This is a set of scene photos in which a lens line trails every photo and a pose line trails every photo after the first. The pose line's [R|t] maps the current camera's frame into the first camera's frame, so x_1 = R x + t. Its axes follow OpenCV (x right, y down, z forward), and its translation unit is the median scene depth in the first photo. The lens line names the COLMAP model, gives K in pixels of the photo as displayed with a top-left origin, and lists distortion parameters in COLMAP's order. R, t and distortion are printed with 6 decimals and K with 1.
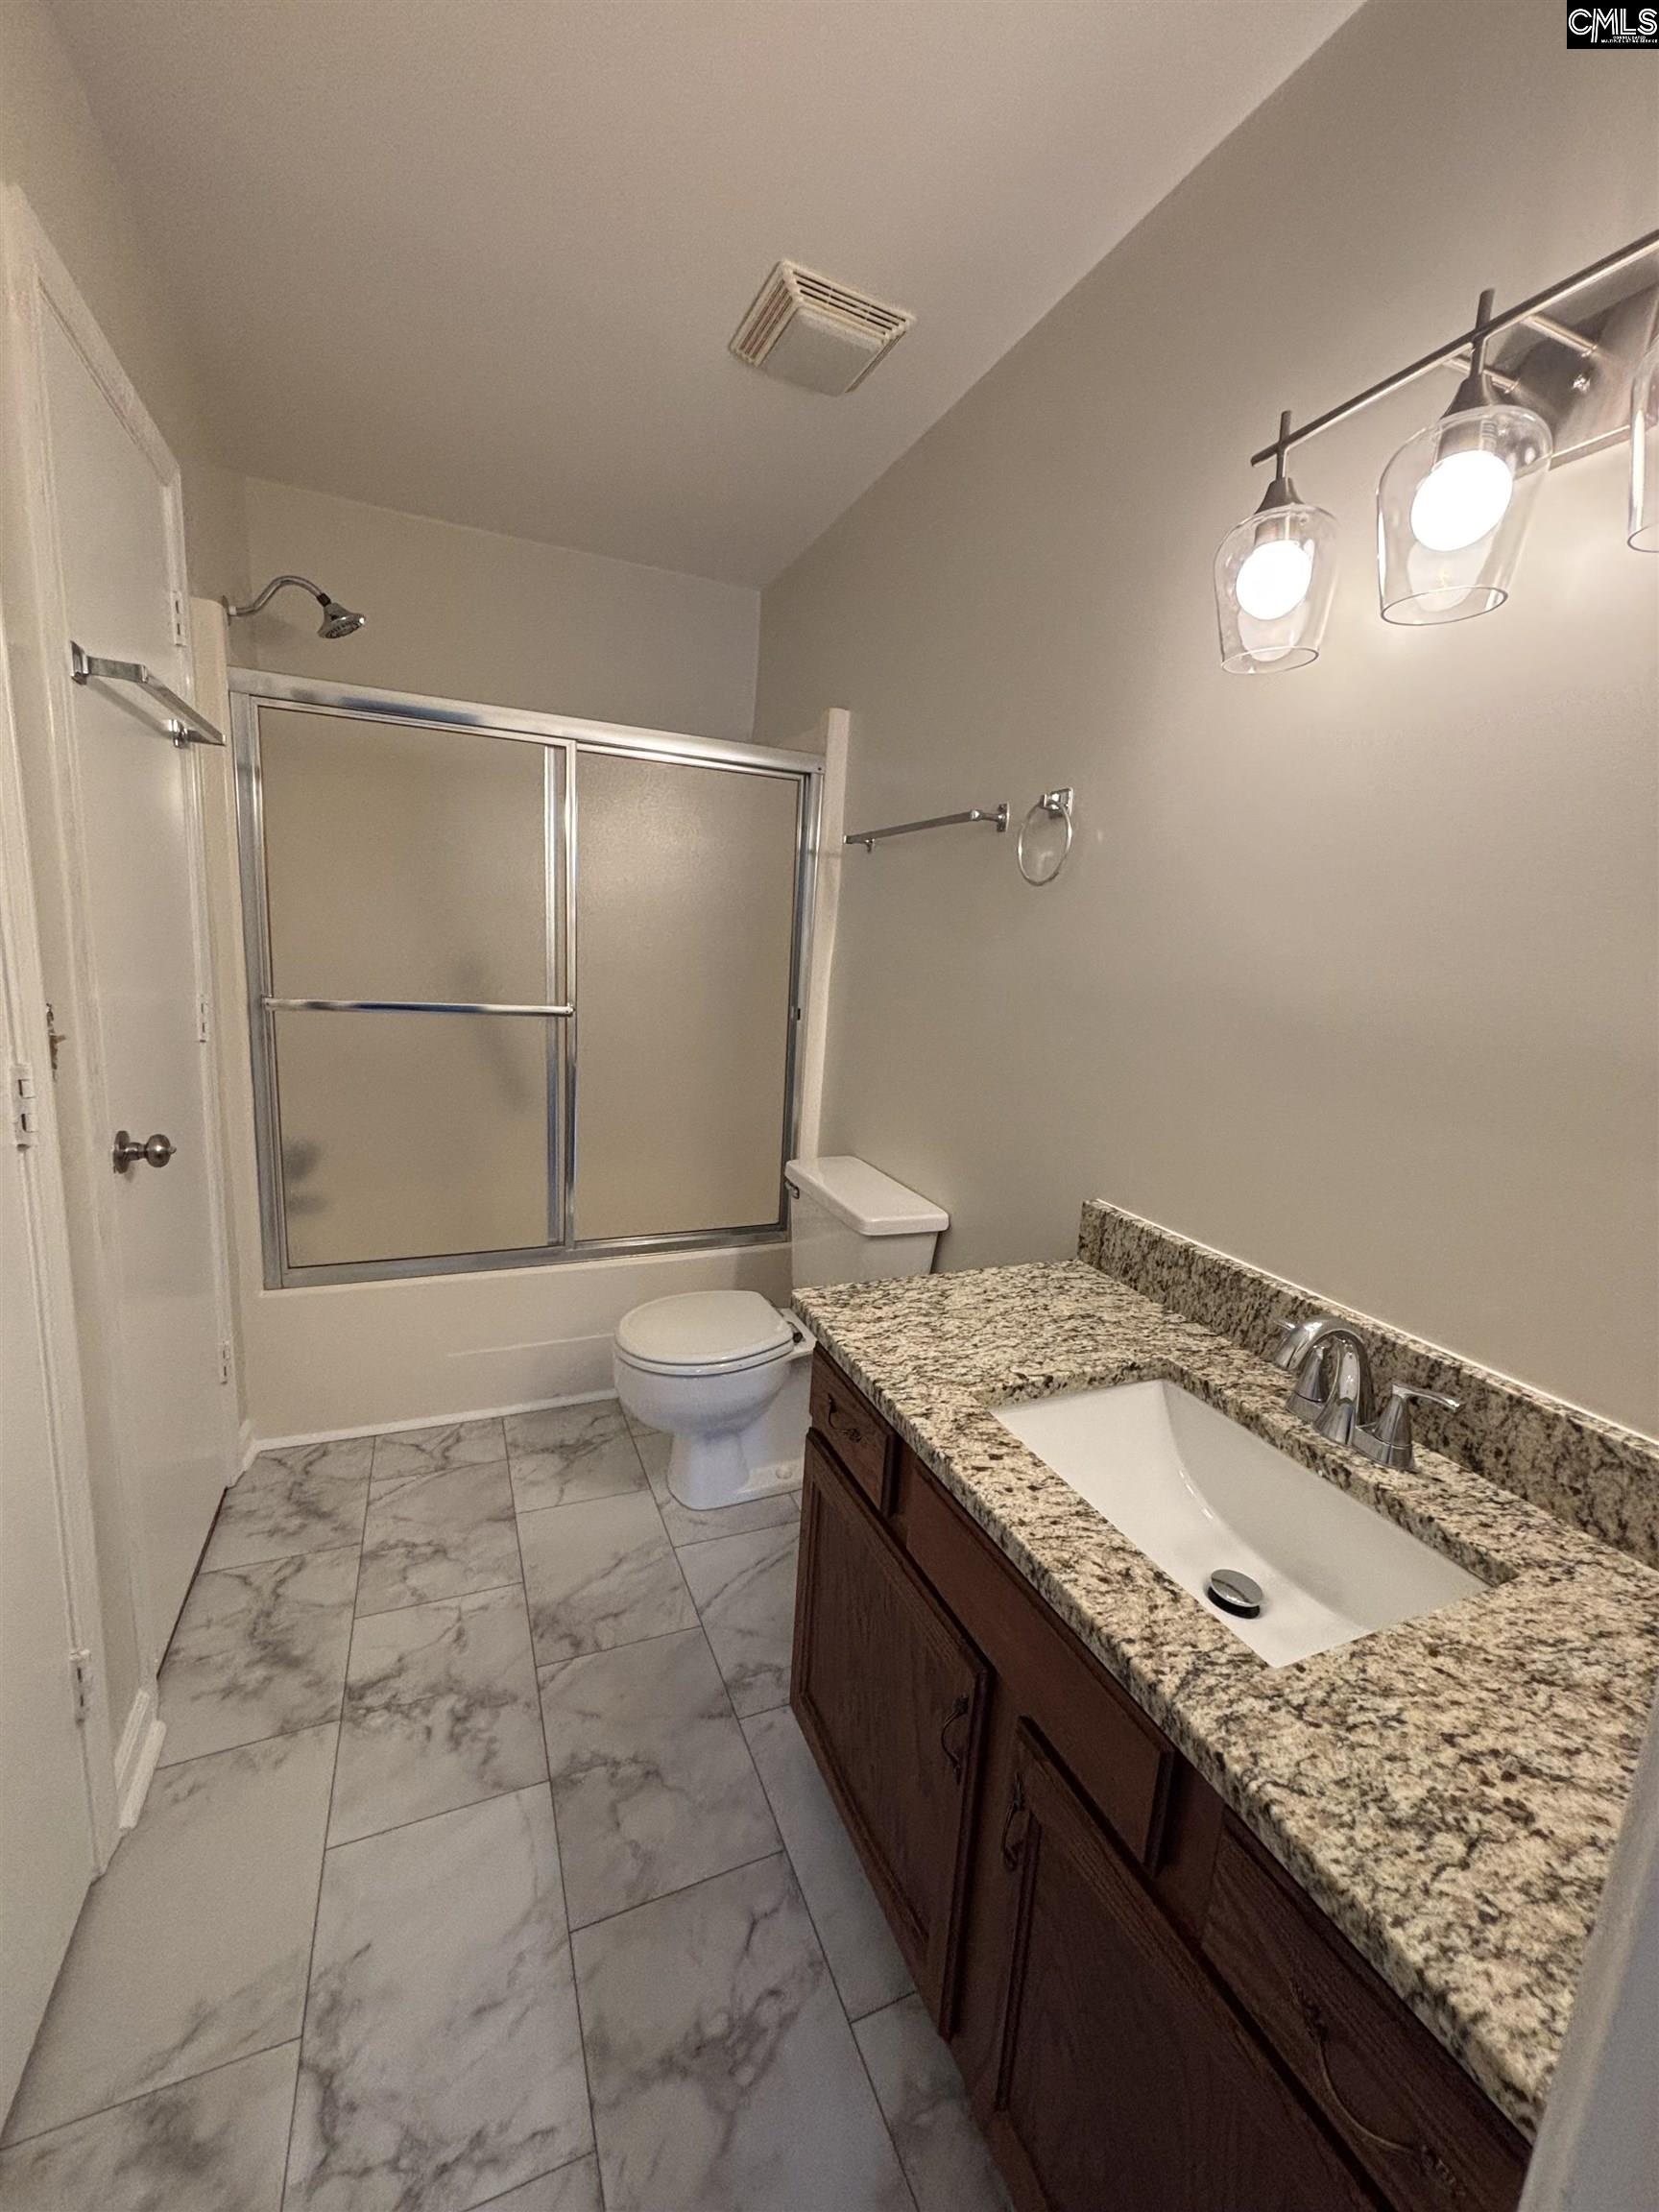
lens RADIAL K [[876.9, 0, 827.7], [0, 876.9, 1106.5], [0, 0, 1]] dist [-0.006683, 0.001272]
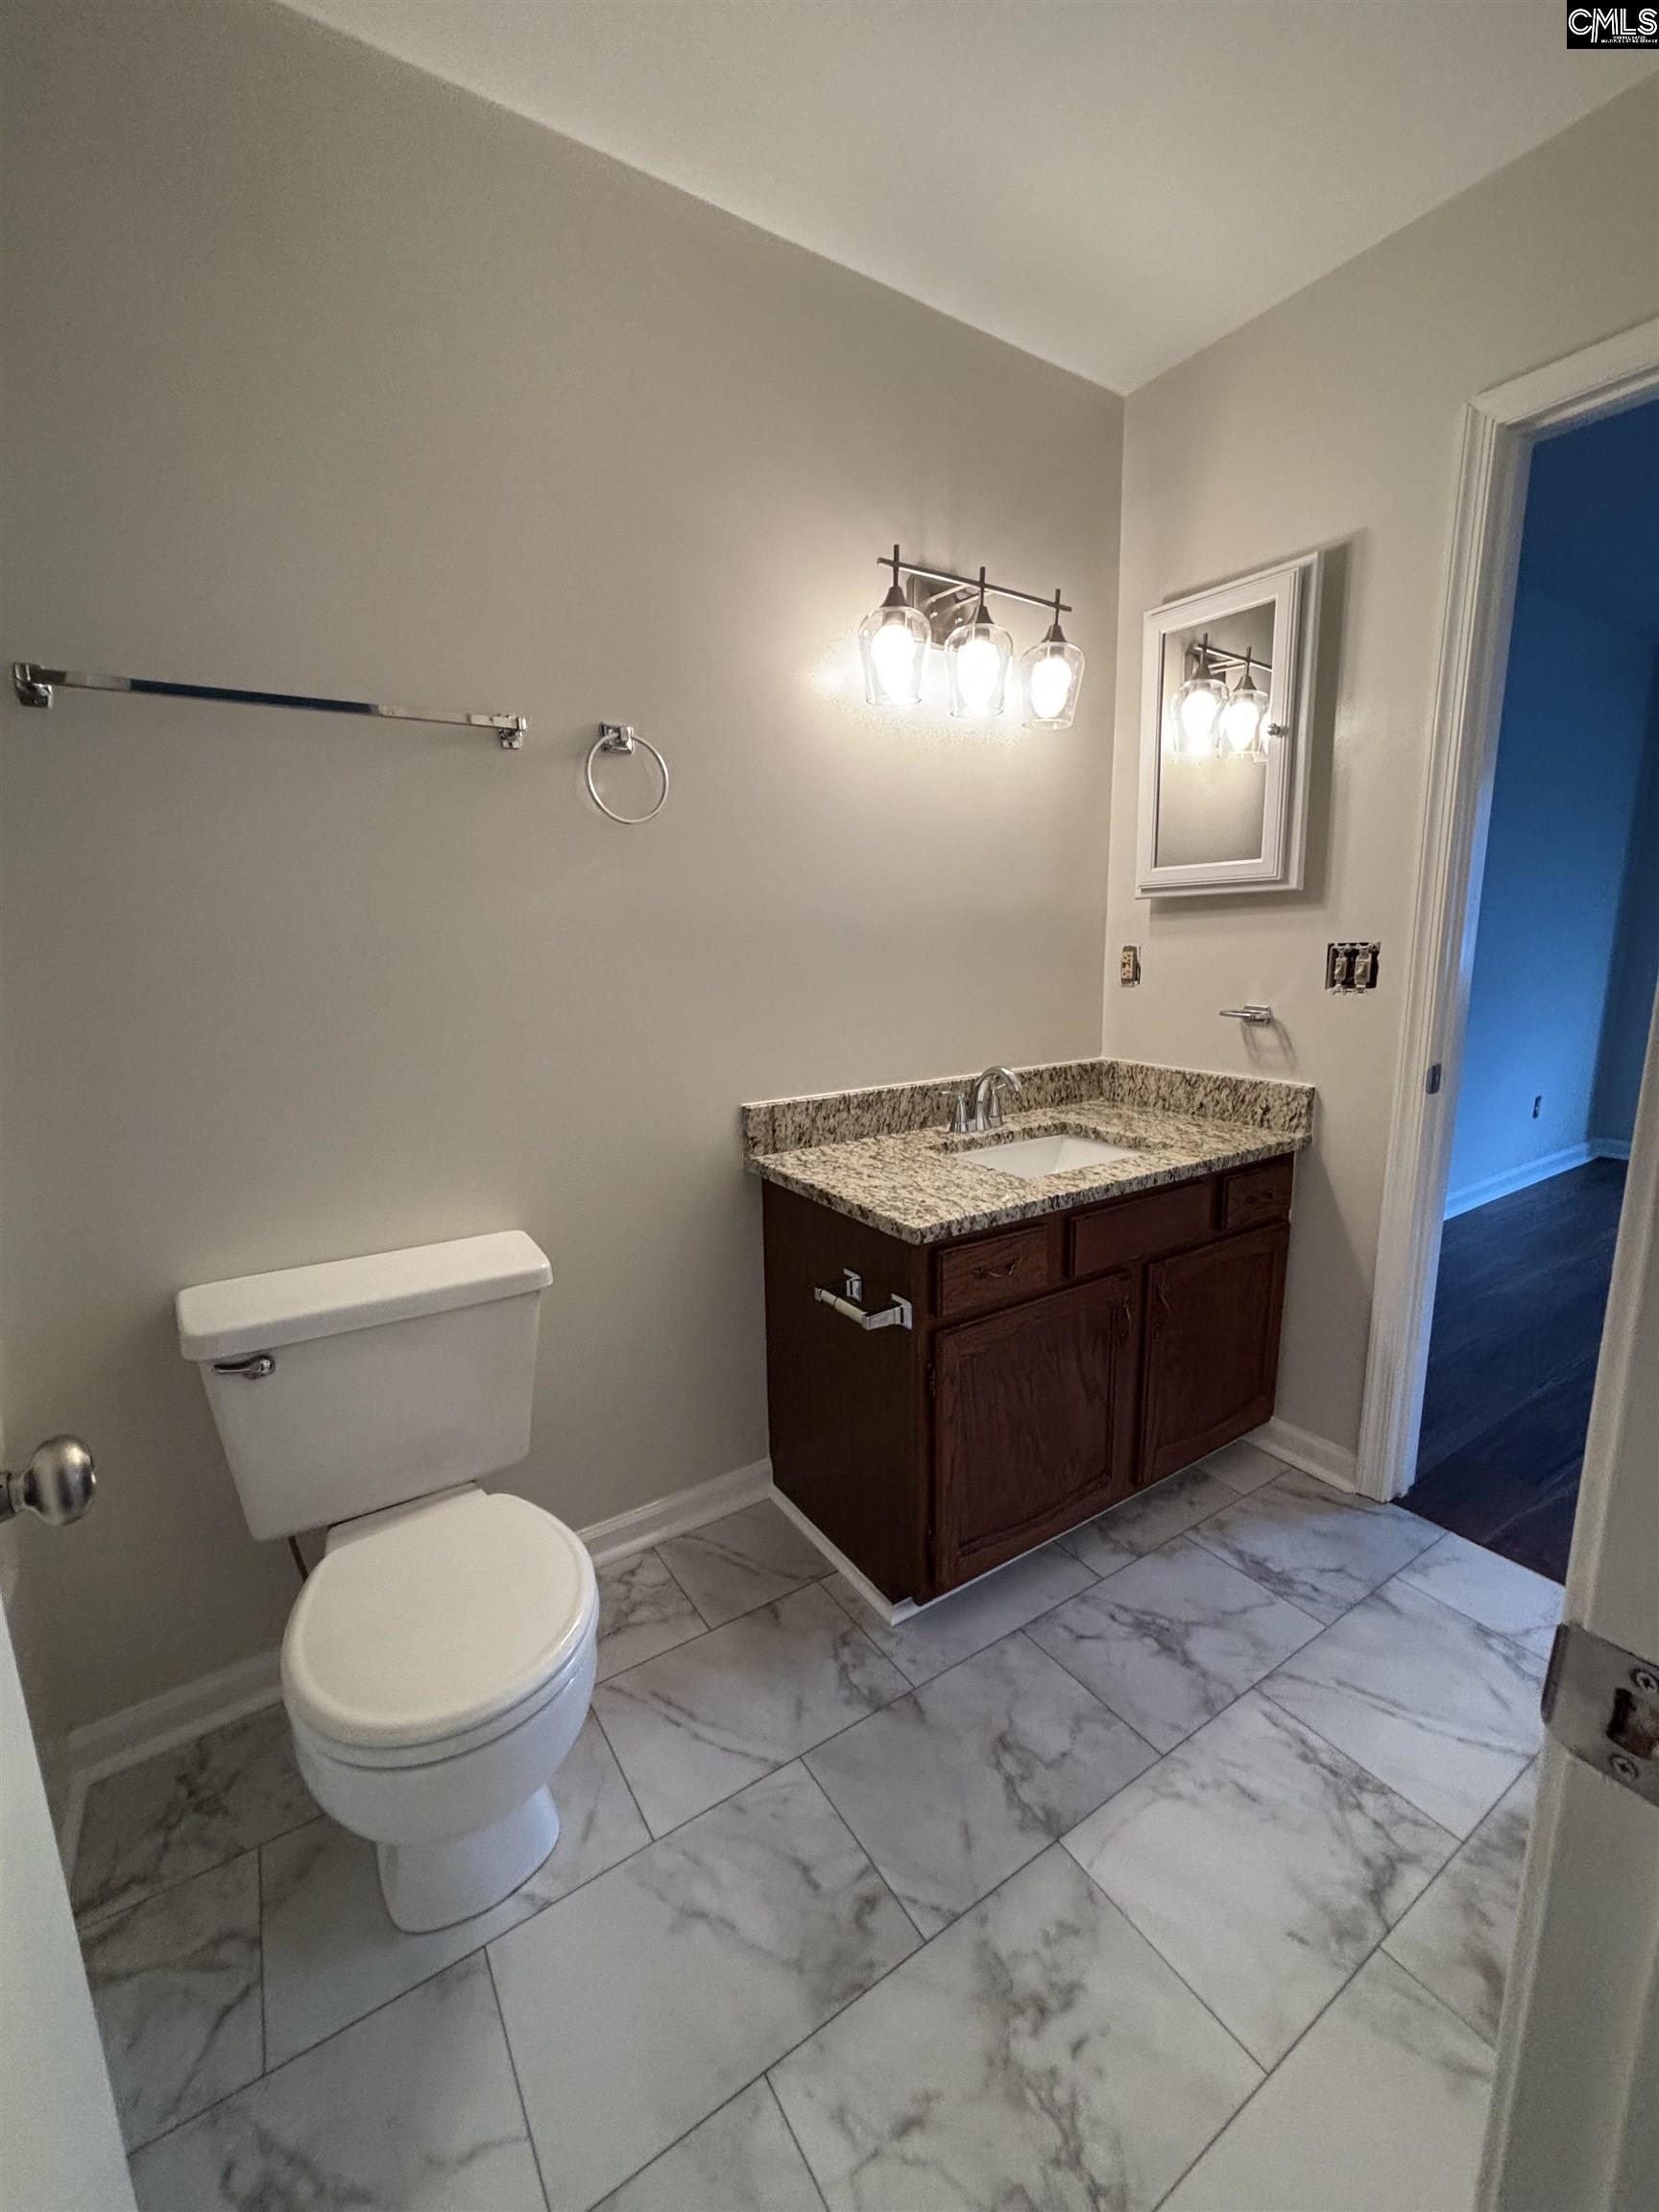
lens RADIAL K [[876.9, 0, 824.5], [0, 876.9, 1096.9], [0, 0, 1]] dist [-0.006683, 0.001272]
pose [[-0.153996, -0.238643, 0.958819, -0.988137], [0.191769, 0.944724, 0.265935, -0.231275], [-0.969283, 0.224825, -0.099719, 1.192026]]
